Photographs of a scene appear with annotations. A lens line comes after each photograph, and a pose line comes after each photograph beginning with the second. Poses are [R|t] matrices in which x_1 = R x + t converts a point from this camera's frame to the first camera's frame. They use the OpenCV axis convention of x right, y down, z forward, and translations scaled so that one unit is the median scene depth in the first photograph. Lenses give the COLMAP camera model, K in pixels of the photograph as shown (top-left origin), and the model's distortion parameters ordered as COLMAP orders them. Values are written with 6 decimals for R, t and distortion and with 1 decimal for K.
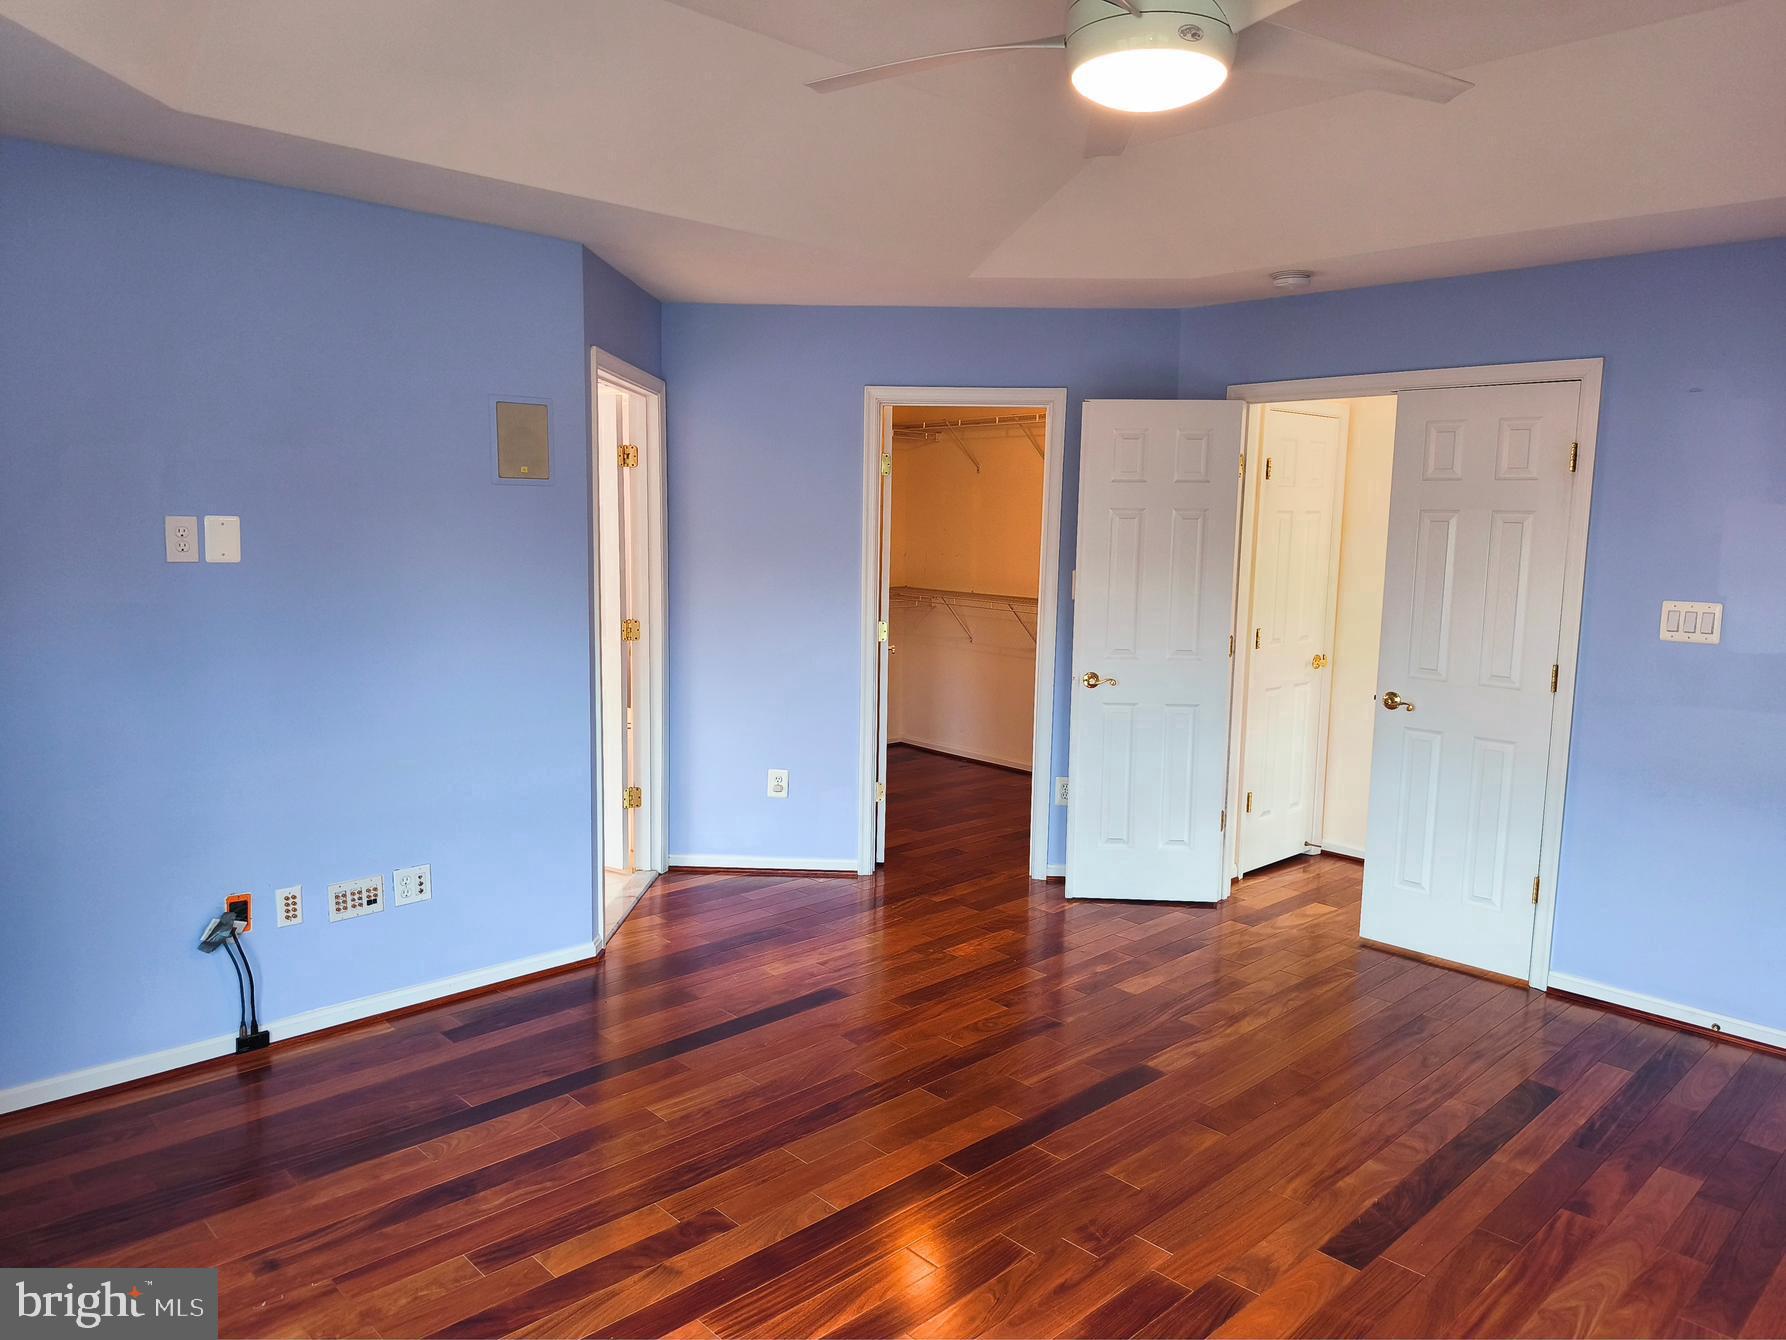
lens RADIAL K [[1238.8, 0, 893.0], [0, 1238.8, 670.0], [0, 0, 1]] dist [0.010095, 0.004076]
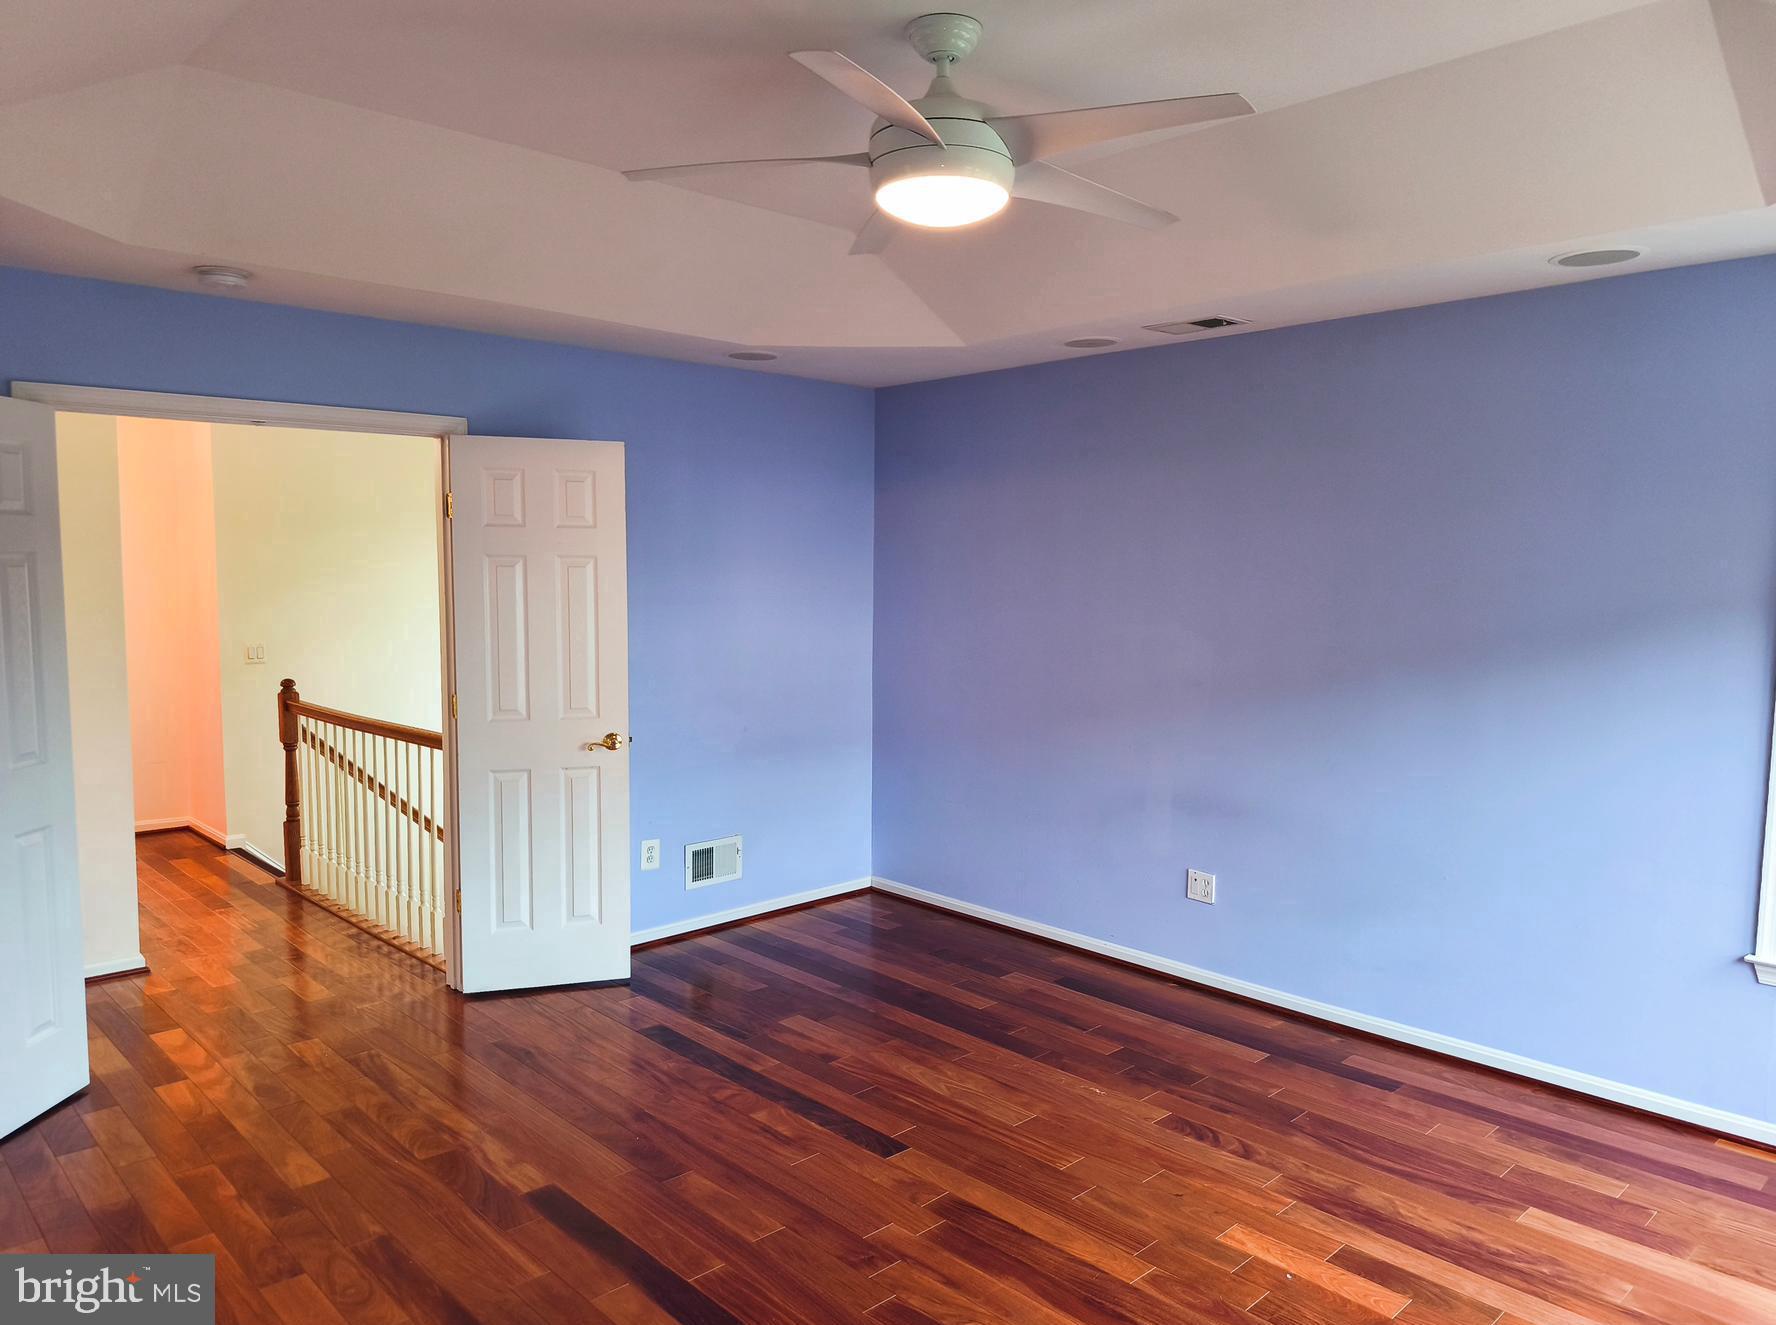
lens RADIAL K [[1241.5, 0, 891.2], [0, 1241.5, 675.7], [0, 0, 1]] dist [0.060735, -0.109129]
pose [[-0.000387, -0.112983, 0.993597, -0.701778], [0.116750, 0.986797, 0.112255, -0.124258], [-0.993161, 0.116046, 0.012808, 0.765433]]
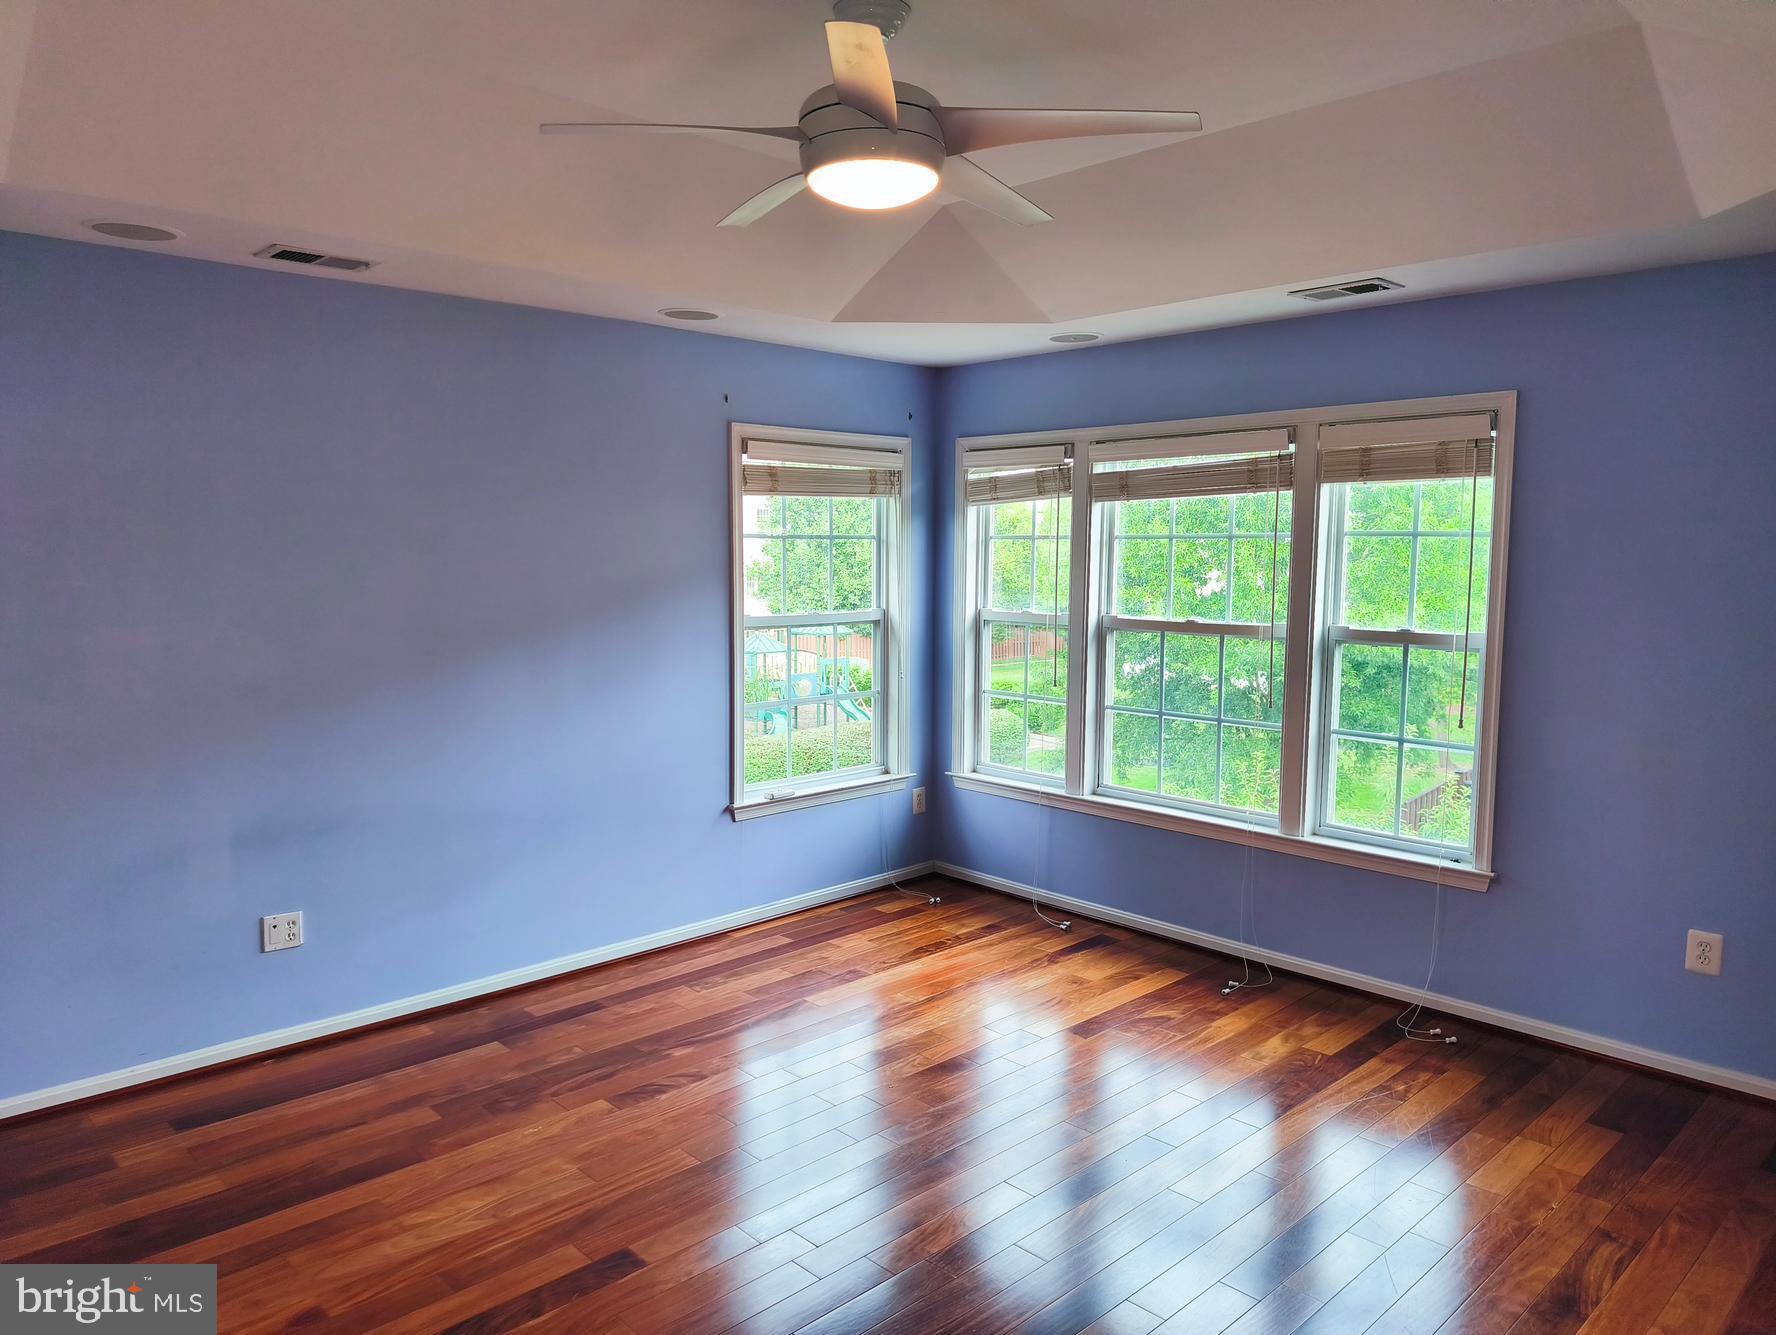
lens RADIAL K [[1241.5, 0, 891.2], [0, 1241.5, 680.7], [0, 0, 1]] dist [0.060735, -0.109129]
pose [[-0.999637, -0.020134, -0.017912, 0.140155], [-0.023660, 0.973893, 0.225770, -0.199468], [0.012899, 0.226112, -0.974016, 1.575121]]
